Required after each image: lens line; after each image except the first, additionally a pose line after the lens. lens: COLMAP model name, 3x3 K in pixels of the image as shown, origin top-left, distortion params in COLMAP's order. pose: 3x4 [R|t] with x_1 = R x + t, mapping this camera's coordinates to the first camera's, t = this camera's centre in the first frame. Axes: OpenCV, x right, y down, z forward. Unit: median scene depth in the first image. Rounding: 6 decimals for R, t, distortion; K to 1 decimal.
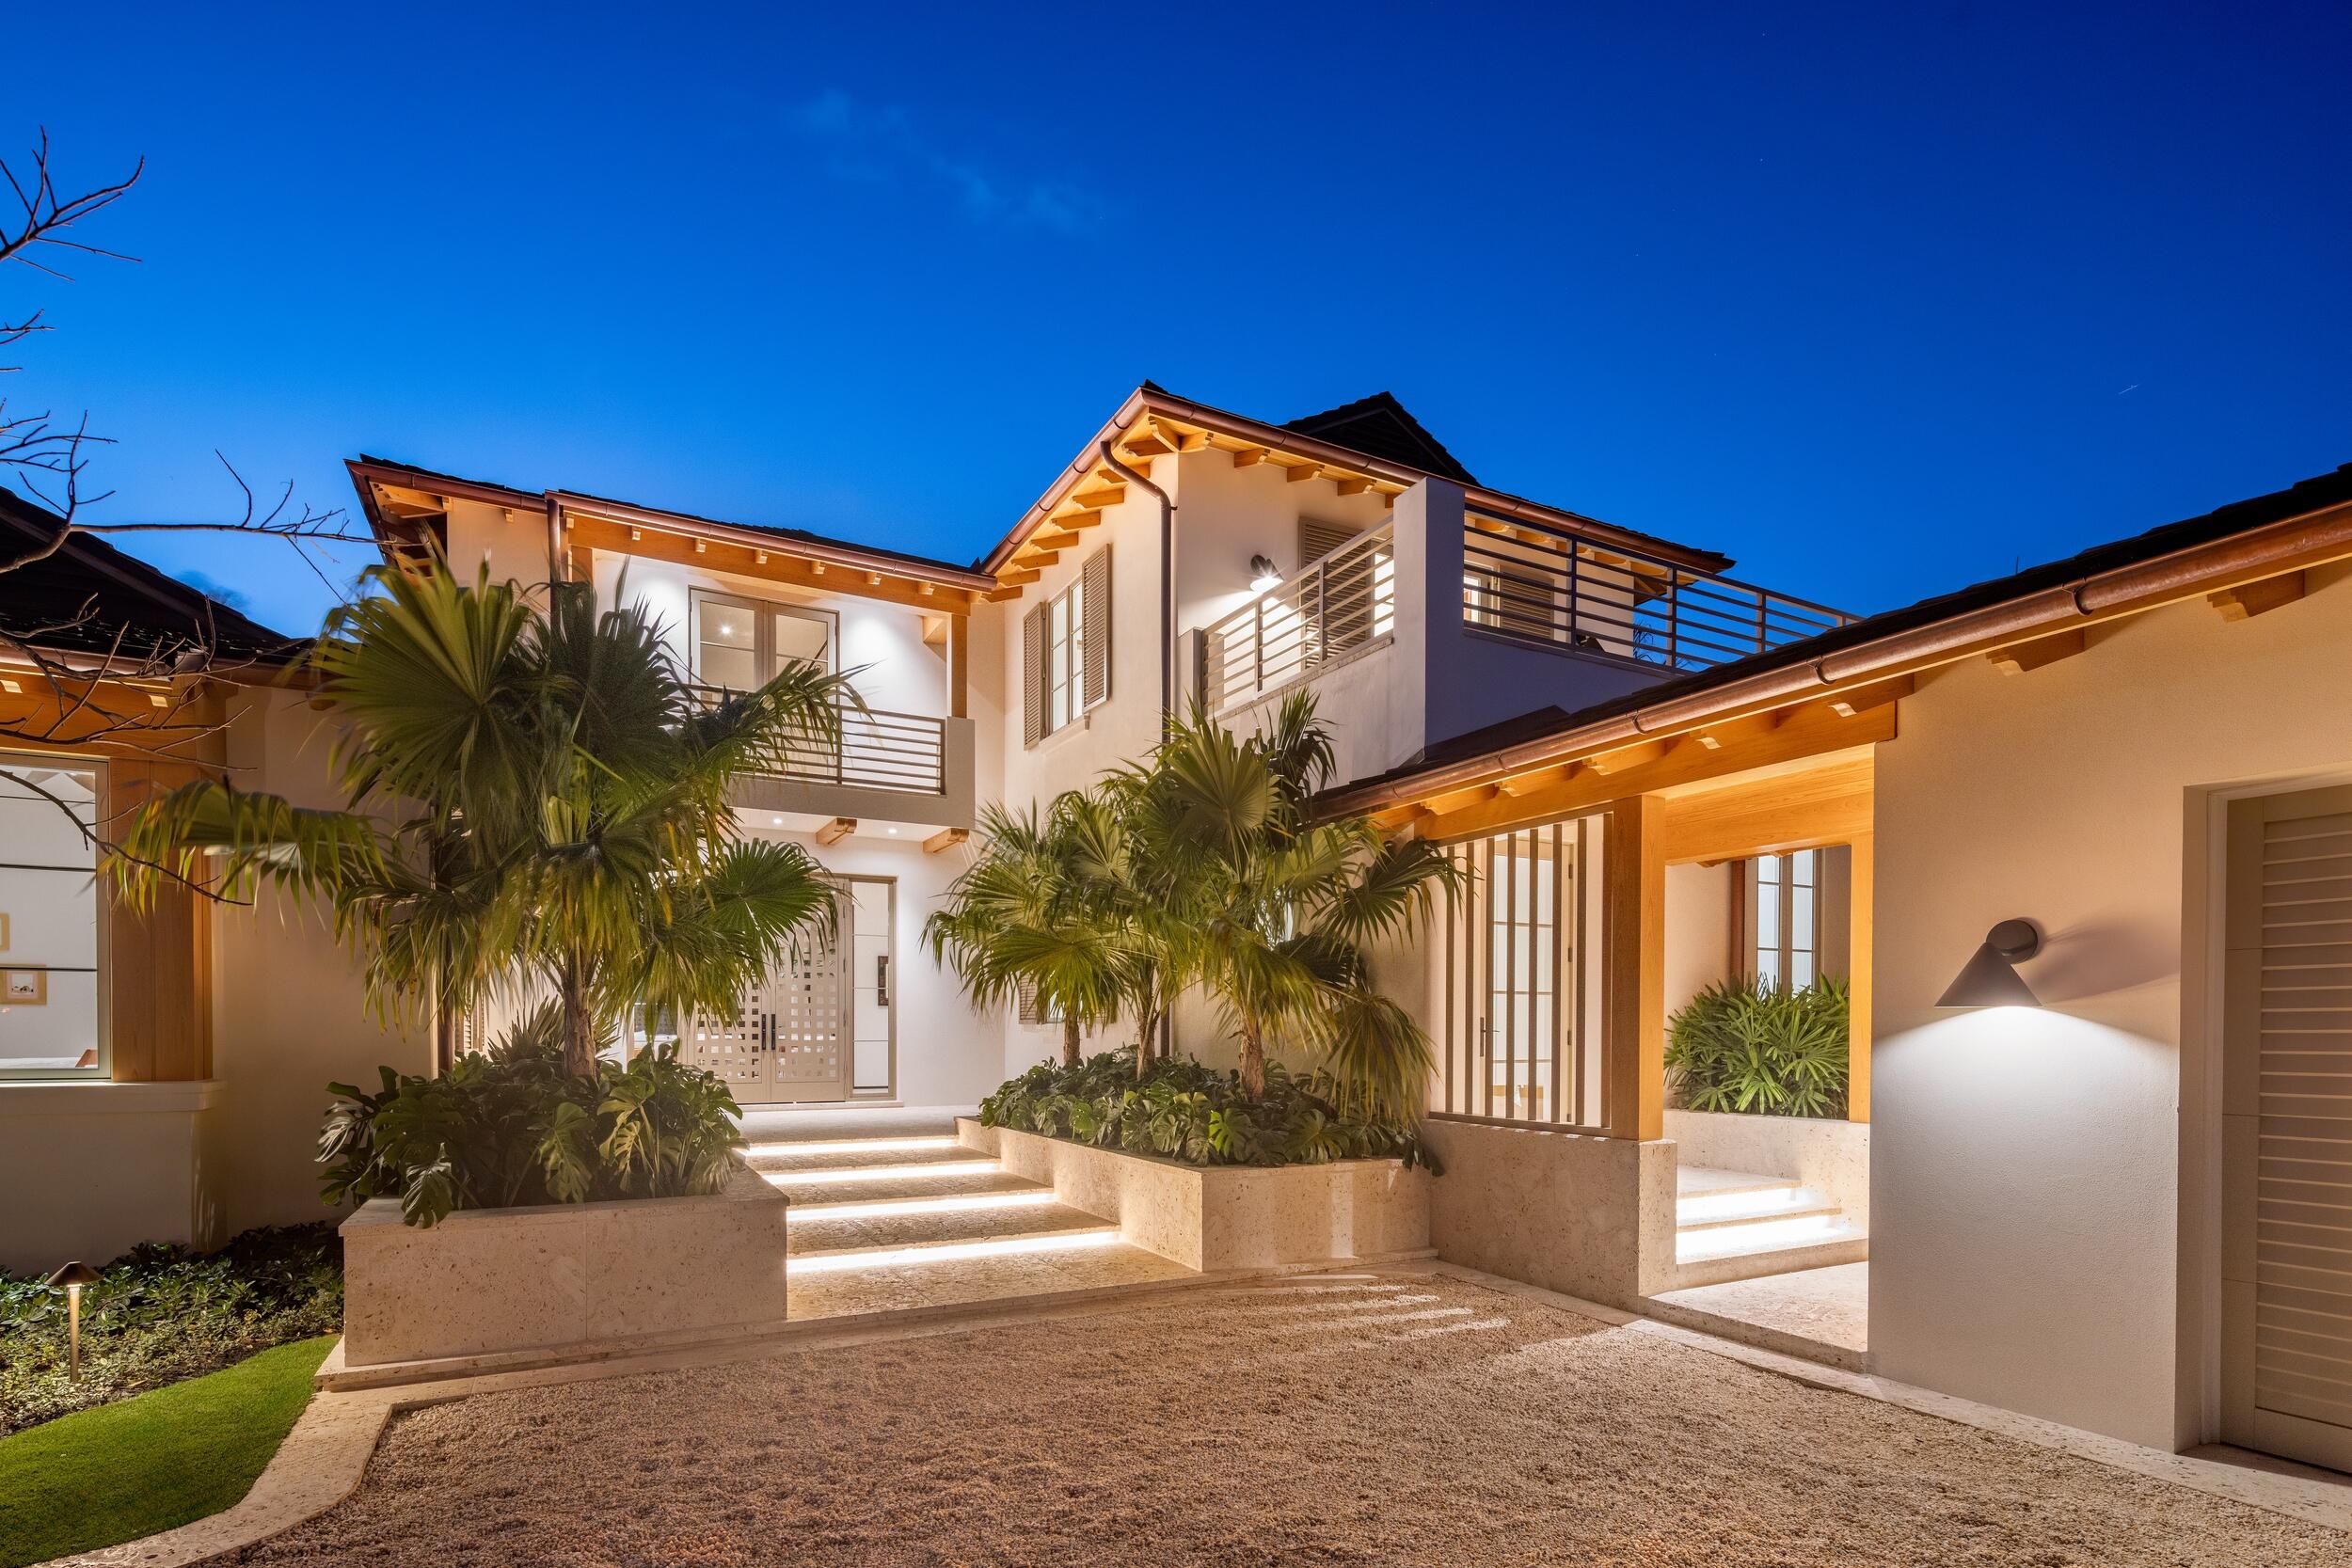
lens RADIAL K [[1139.2, 0, 1172.0], [0, 1139.2, 1070.5], [0, 0, 1]] dist [0.001302, -0.000580]
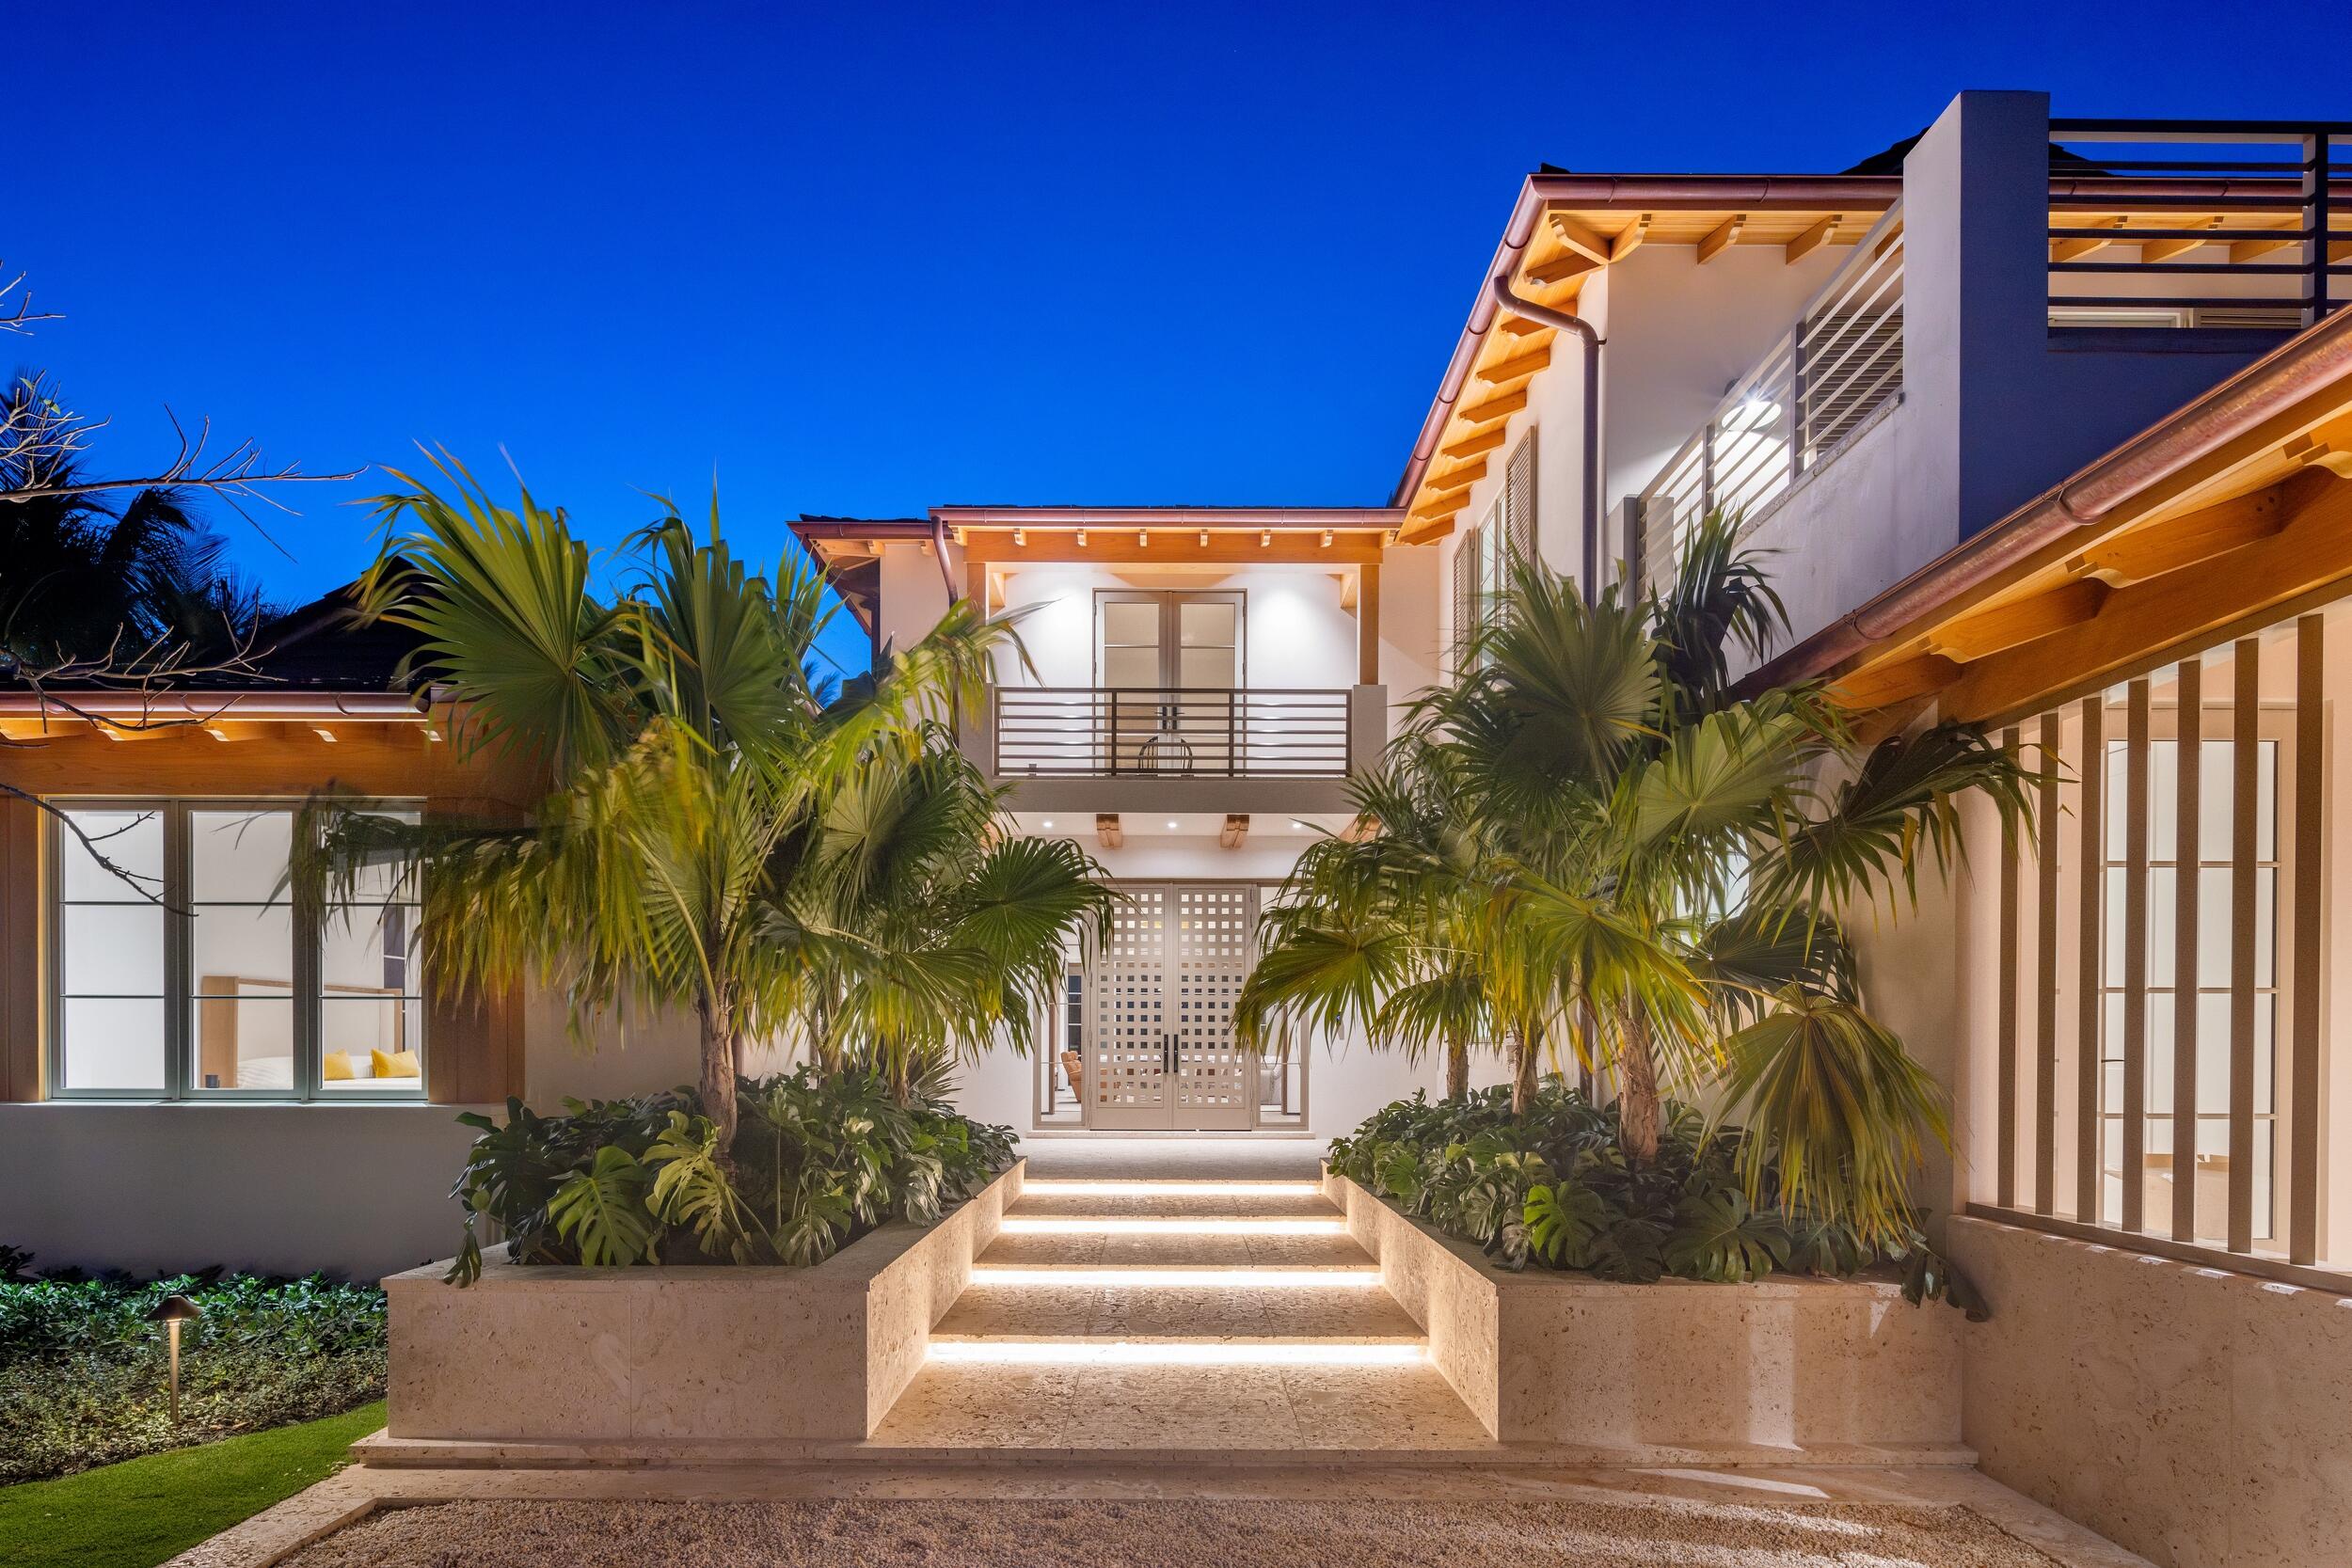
lens RADIAL K [[1139.2, 0, 1172.0], [0, 1139.2, 1070.5], [0, 0, 1]] dist [0.001302, -0.000580]
pose [[0.883621, 0.009799, -0.468100, 0.145953], [-0.017460, 0.999775, -0.012030, -0.016387], [0.467877, 0.018803, 0.883593, 0.322322]]
